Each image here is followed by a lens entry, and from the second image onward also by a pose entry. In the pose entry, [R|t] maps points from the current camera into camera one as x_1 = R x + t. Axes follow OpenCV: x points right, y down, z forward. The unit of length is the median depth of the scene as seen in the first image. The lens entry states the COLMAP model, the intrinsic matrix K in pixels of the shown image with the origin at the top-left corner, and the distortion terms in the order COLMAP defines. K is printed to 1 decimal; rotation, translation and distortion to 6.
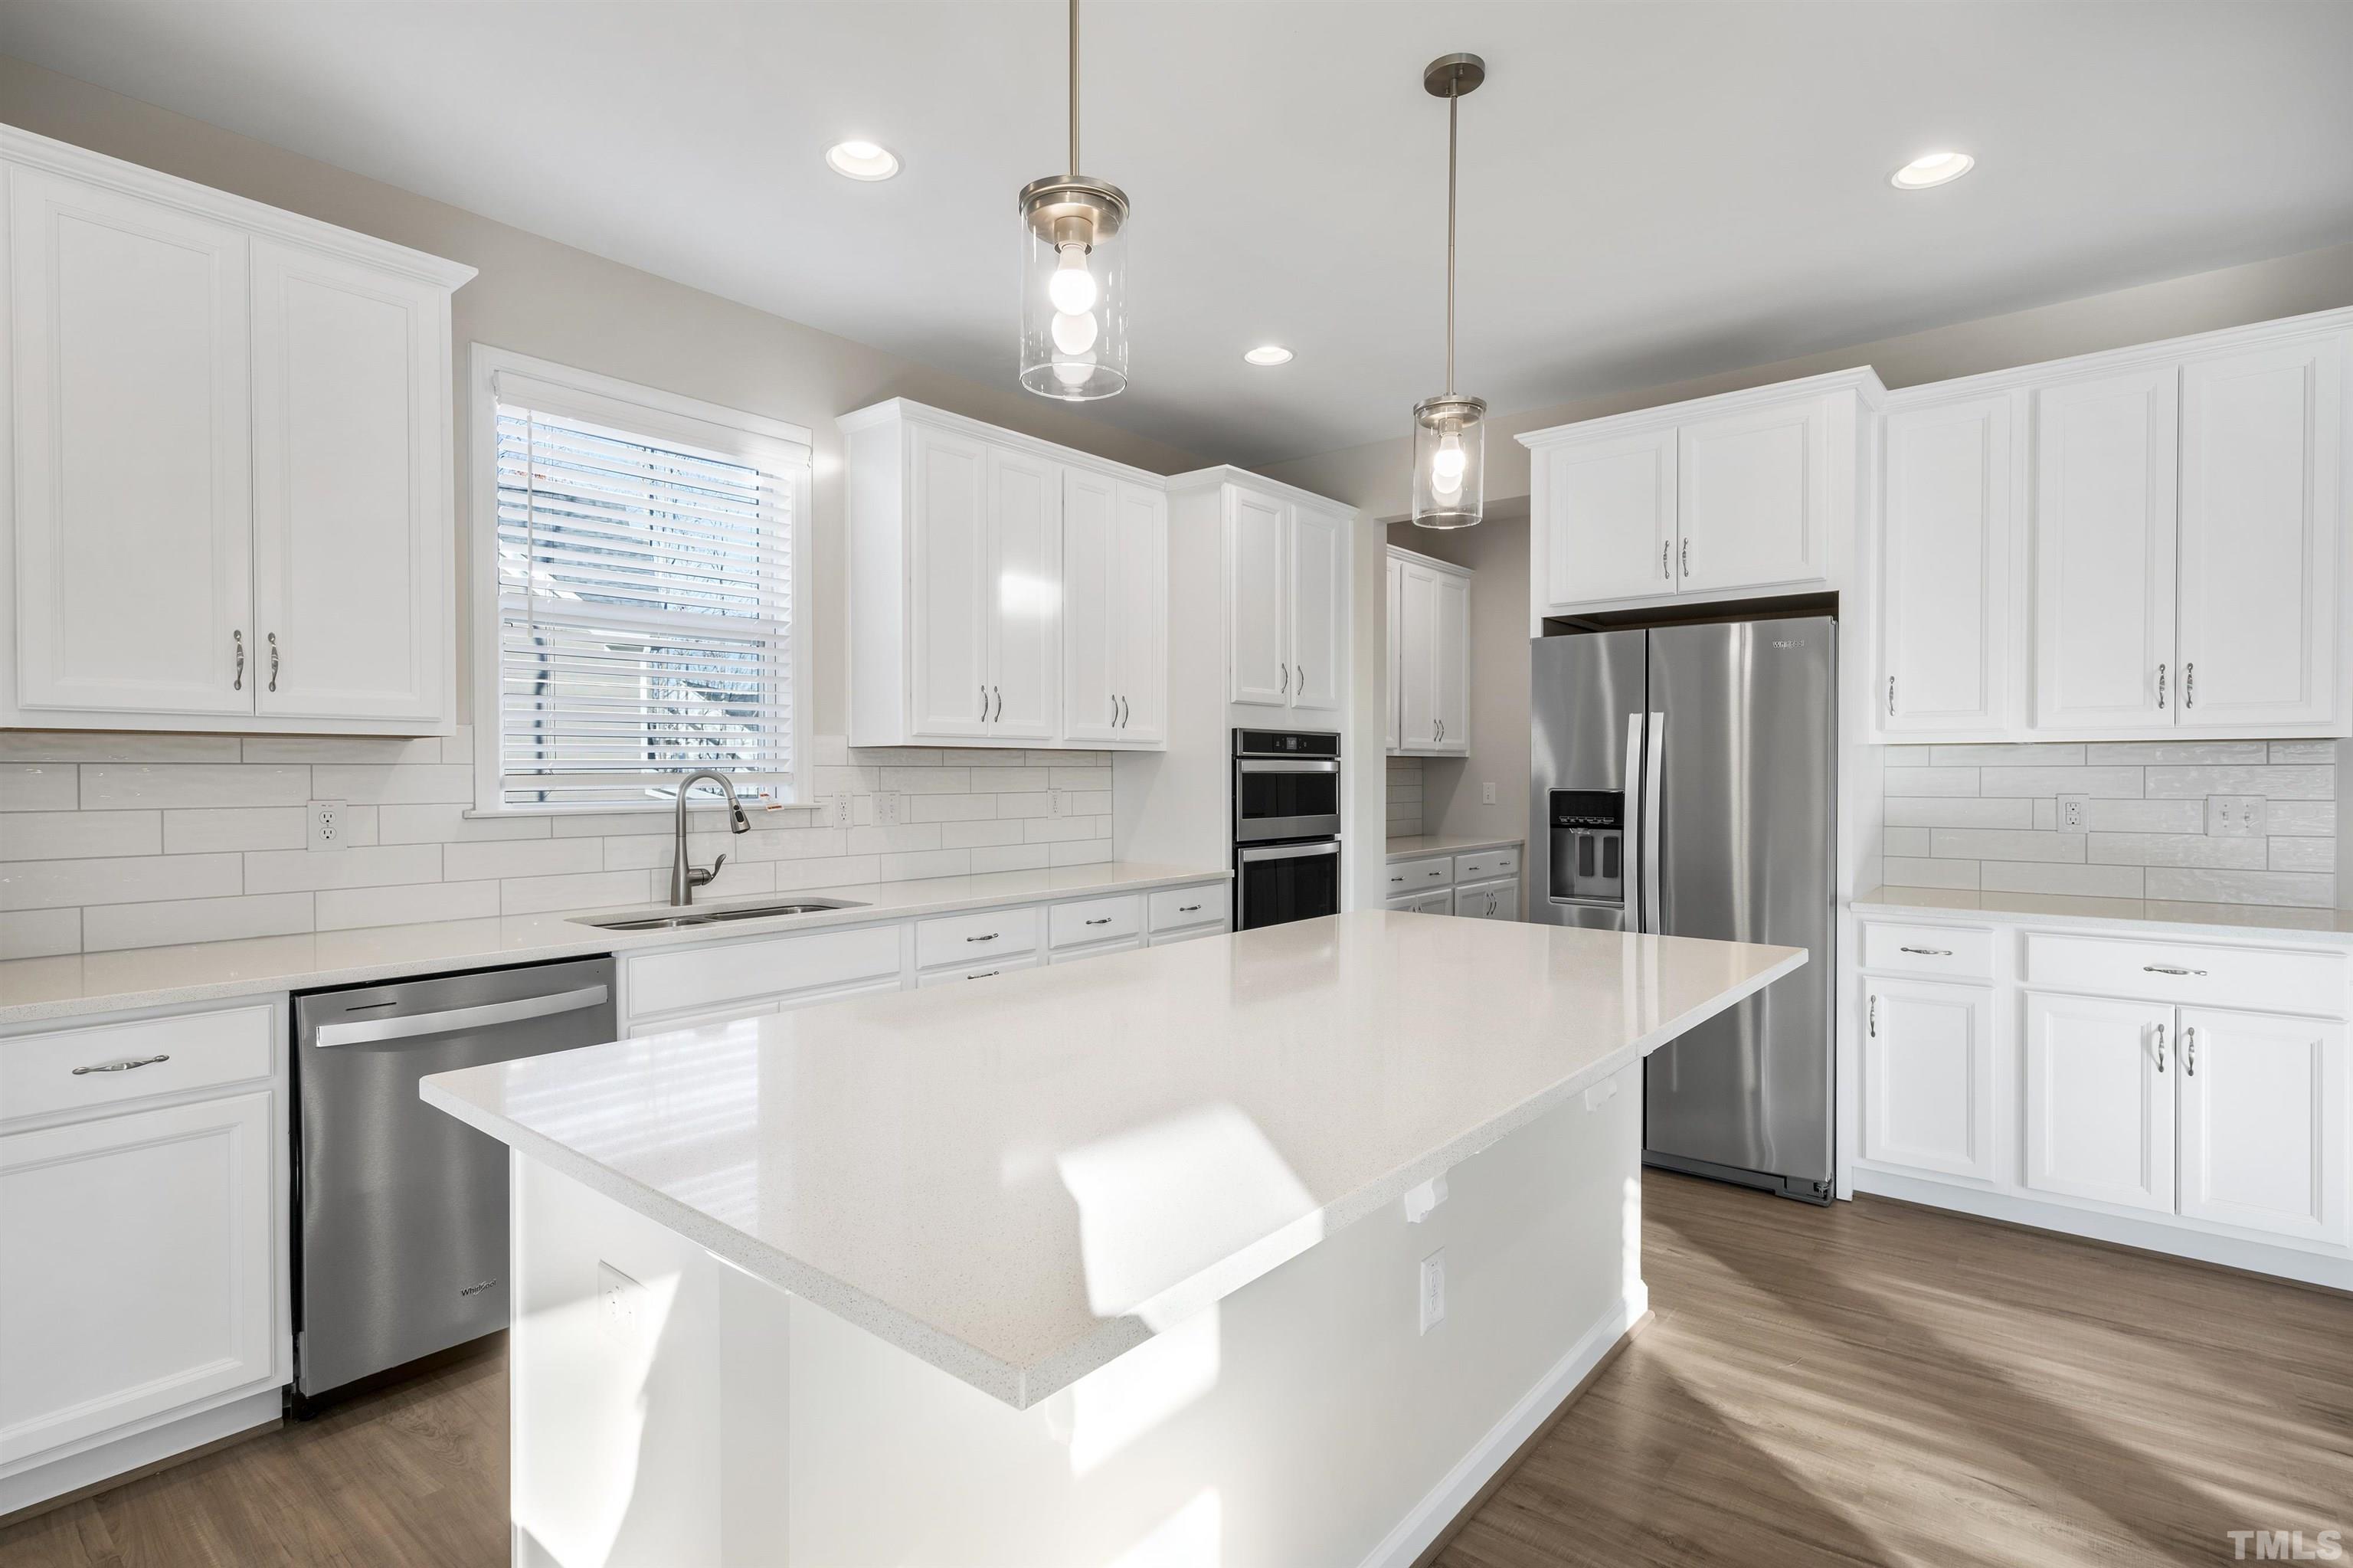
lens RADIAL K [[1163.7, 0, 1188.3], [0, 1163.7, 770.3], [0, 0, 1]] dist [-0.001545, 0.000295]
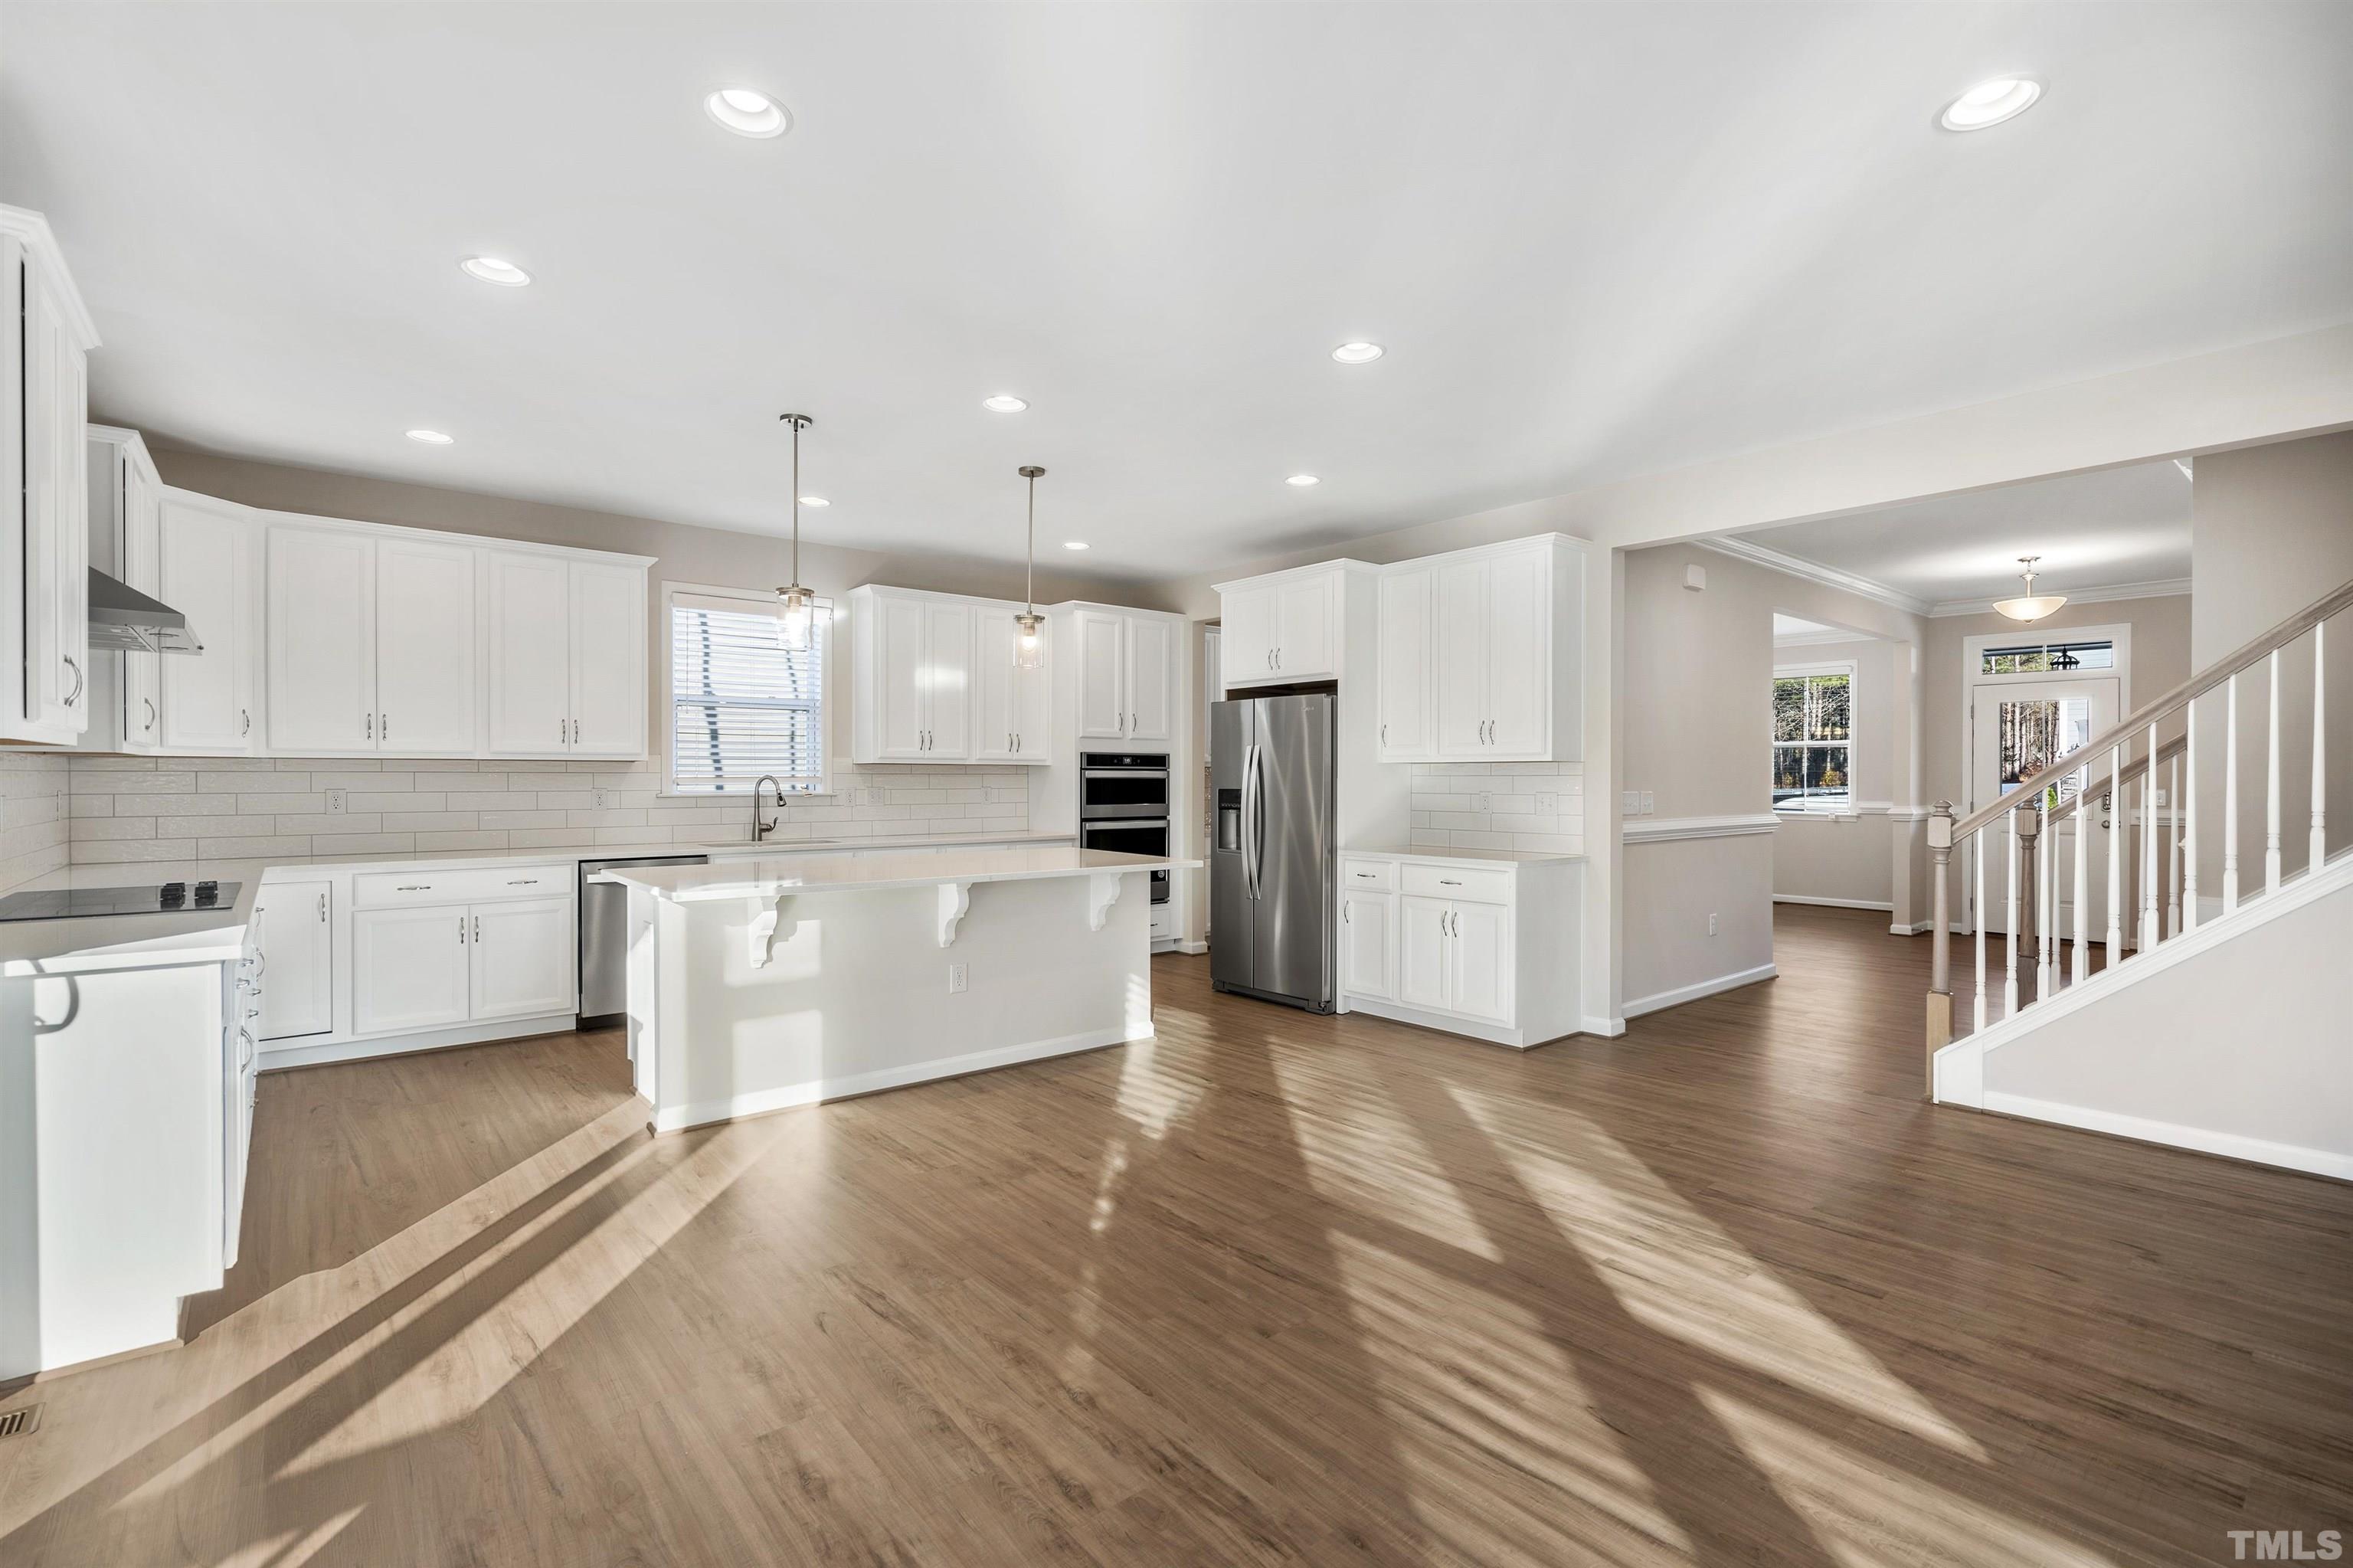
lens RADIAL K [[1052.1, 0, 1175.5], [0, 1052.1, 777.0], [0, 0, 1]] dist [-0.008151, 0.002030]
pose [[0.982255, 0.003155, -0.187526, 0.558489], [-0.002886, 0.999994, 0.001706, -0.002849], [0.187530, -0.001135, 0.982258, -0.602327]]
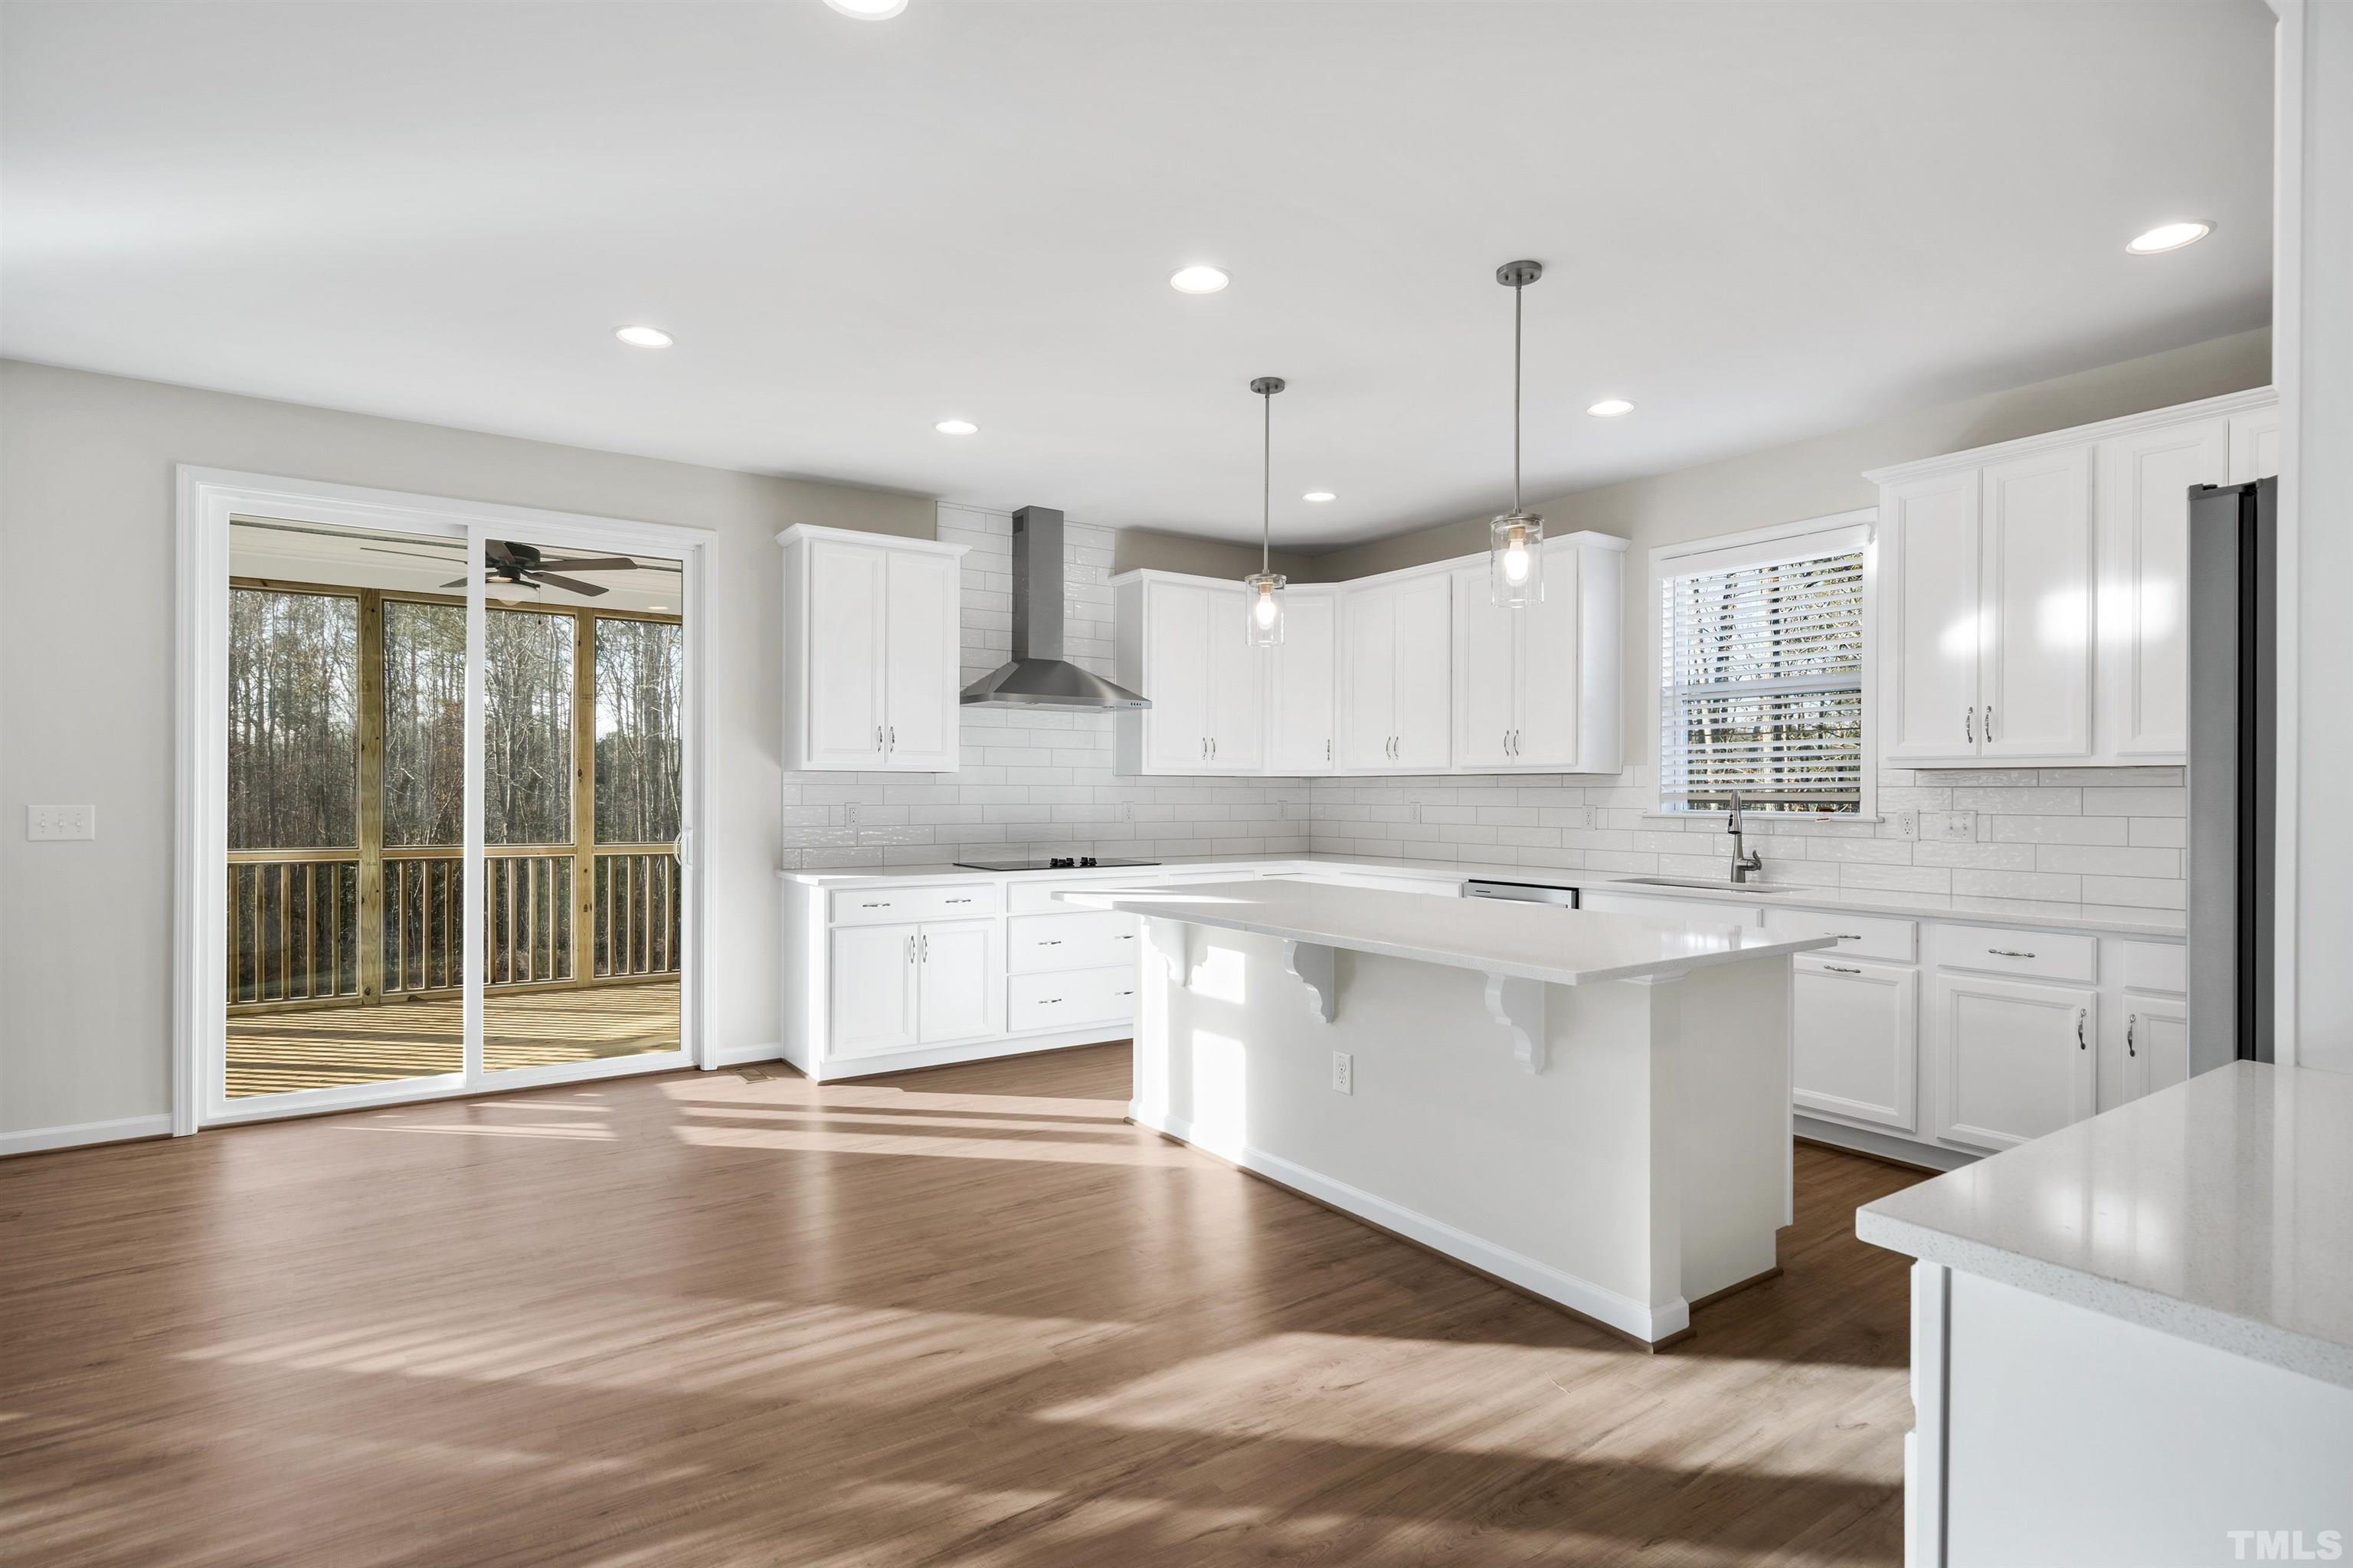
lens RADIAL K [[1163.7, 0, 1192.7], [0, 1163.7, 796.3], [0, 0, 1]] dist [-0.001545, 0.000295]
pose [[-0.260598, 0.003972, -0.965439, 1.017485], [-0.001986, 0.999987, 0.004650, 0.001887], [0.965445, 0.003129, -0.260586, 0.623511]]
